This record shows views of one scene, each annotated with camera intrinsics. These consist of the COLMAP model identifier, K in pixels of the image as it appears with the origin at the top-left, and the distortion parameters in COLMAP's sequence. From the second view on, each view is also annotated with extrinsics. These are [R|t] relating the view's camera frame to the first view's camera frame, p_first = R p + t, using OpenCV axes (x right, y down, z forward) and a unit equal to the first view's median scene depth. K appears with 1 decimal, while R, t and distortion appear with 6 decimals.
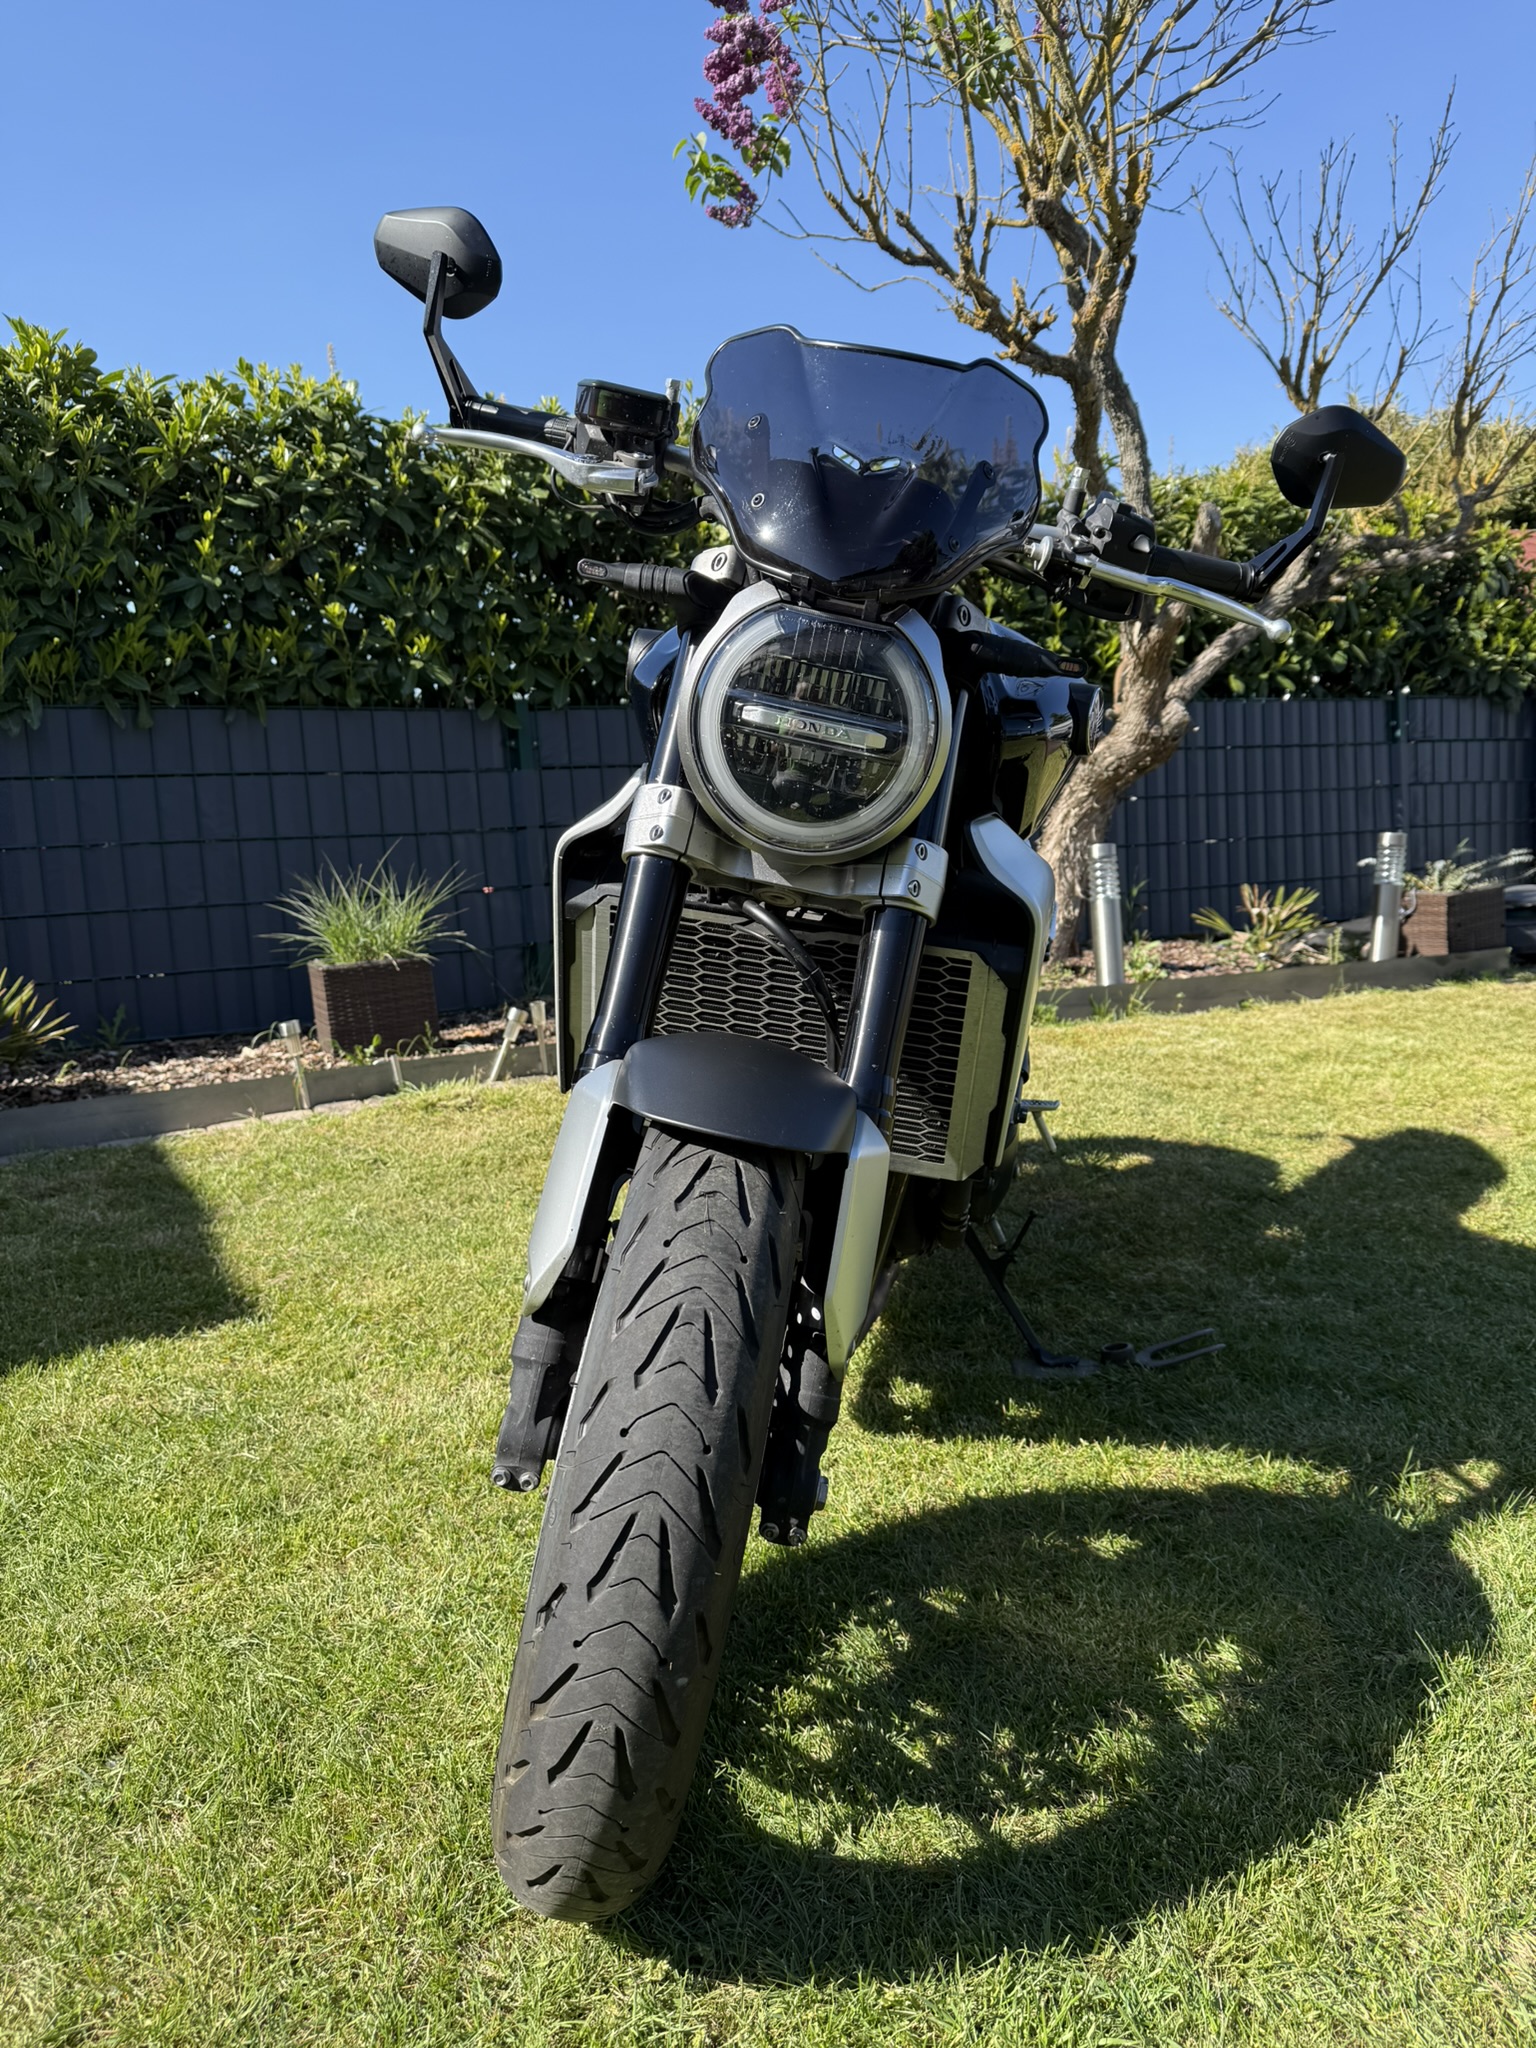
lens RADIAL K [[1482.4, 0, 768.0], [0, 1482.4, 1024.0], [0, 0, 1]] dist [0.094608, -0.100068]
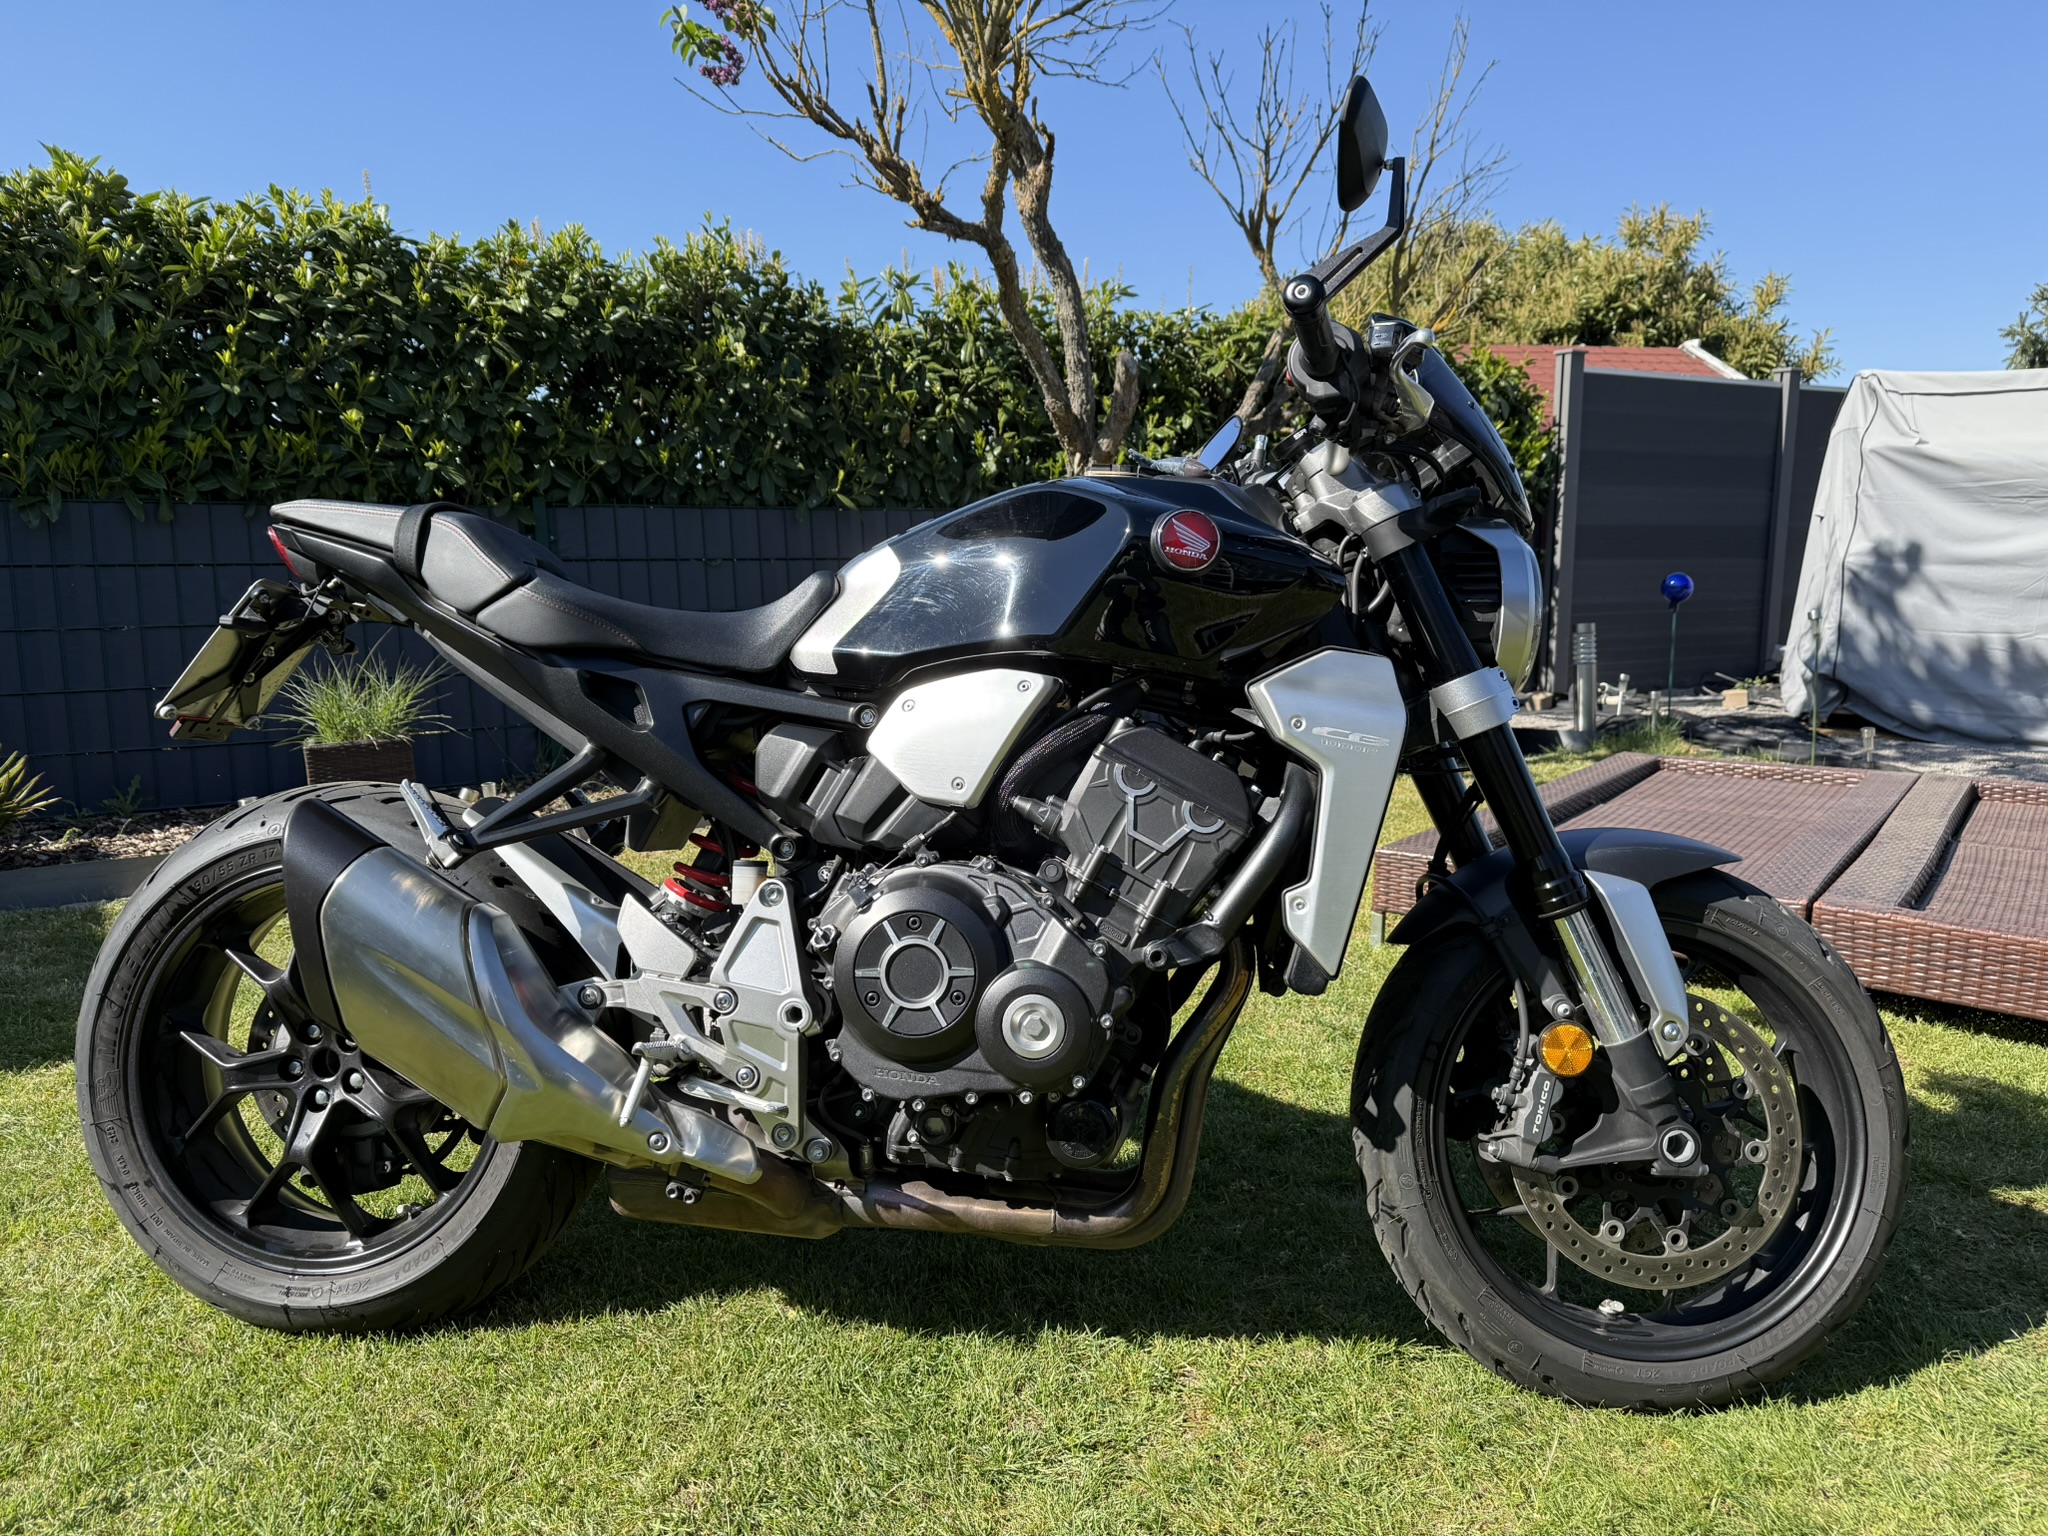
lens RADIAL K [[1494.8, 0, 1024.0], [0, 1494.8, 768.0], [0, 0, 1]] dist [0.065392, -0.041419]
pose [[0.999458, 0.019826, 0.026284, 0.173942], [-0.019462, 0.999712, -0.014051, -0.014713], [-0.026555, 0.013531, 0.999556, -0.107408]]
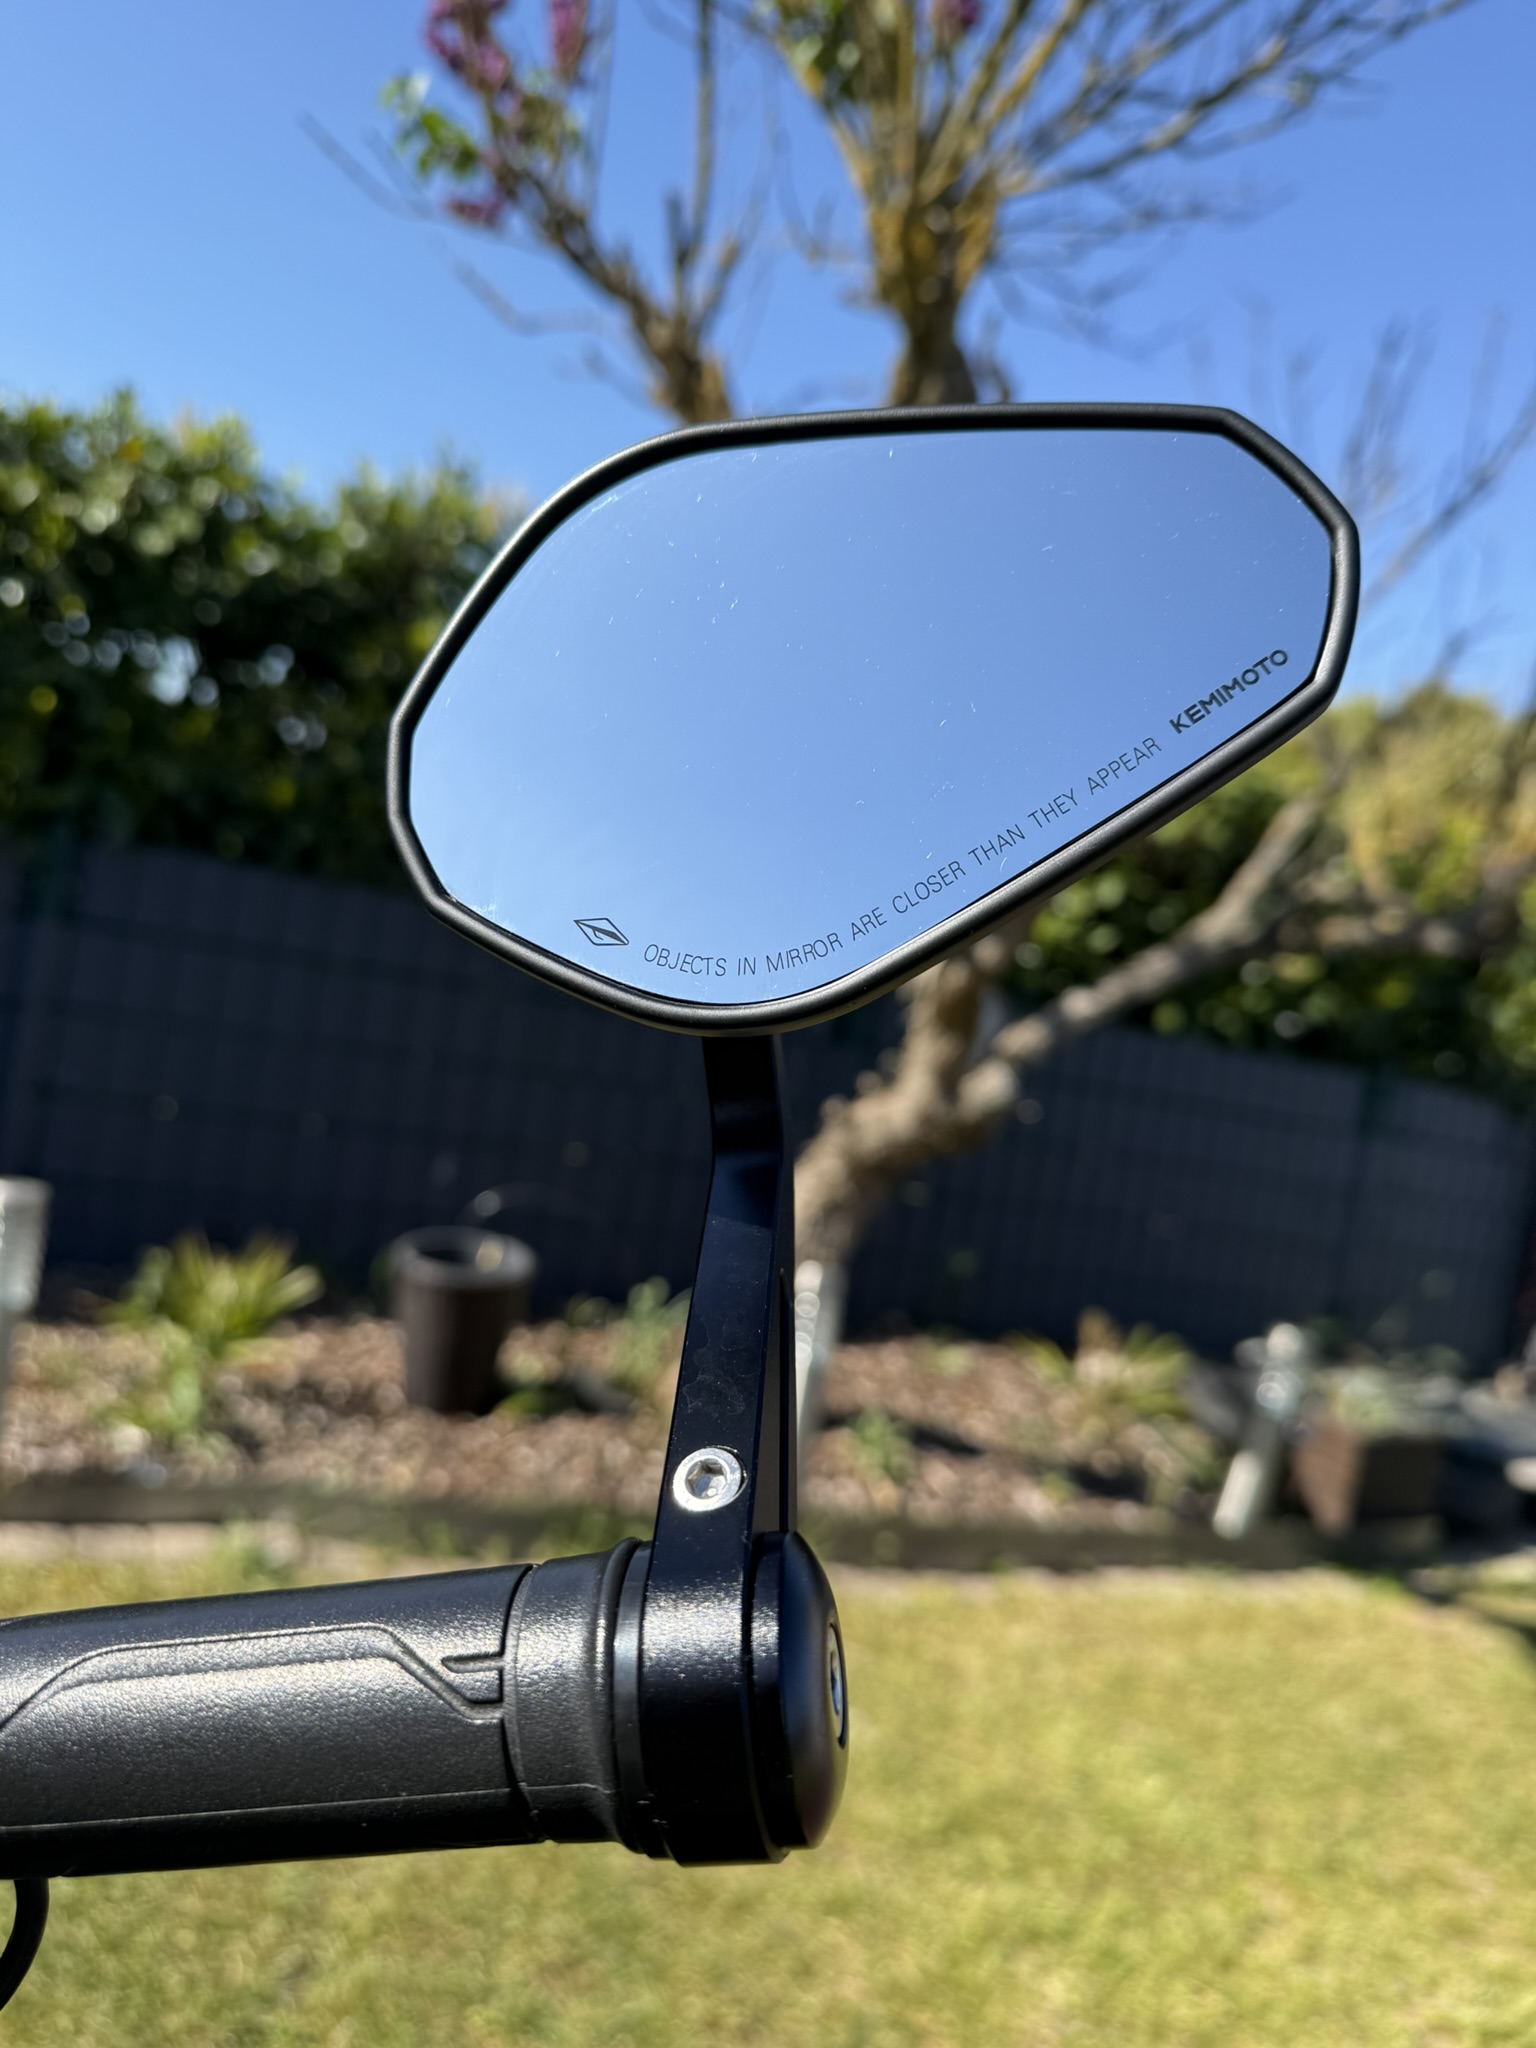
lens RADIAL K [[1525.3, 0, 756.0], [0, 1525.3, 1021.9], [0, 0, 1]] dist [-0.003936, 0.000105]
pose [[0.970553, 0.238706, -0.032360, 0.193874], [-0.240445, 0.968137, -0.069976, -0.168734], [0.014625, 0.075696, 0.997024, 0.355736]]
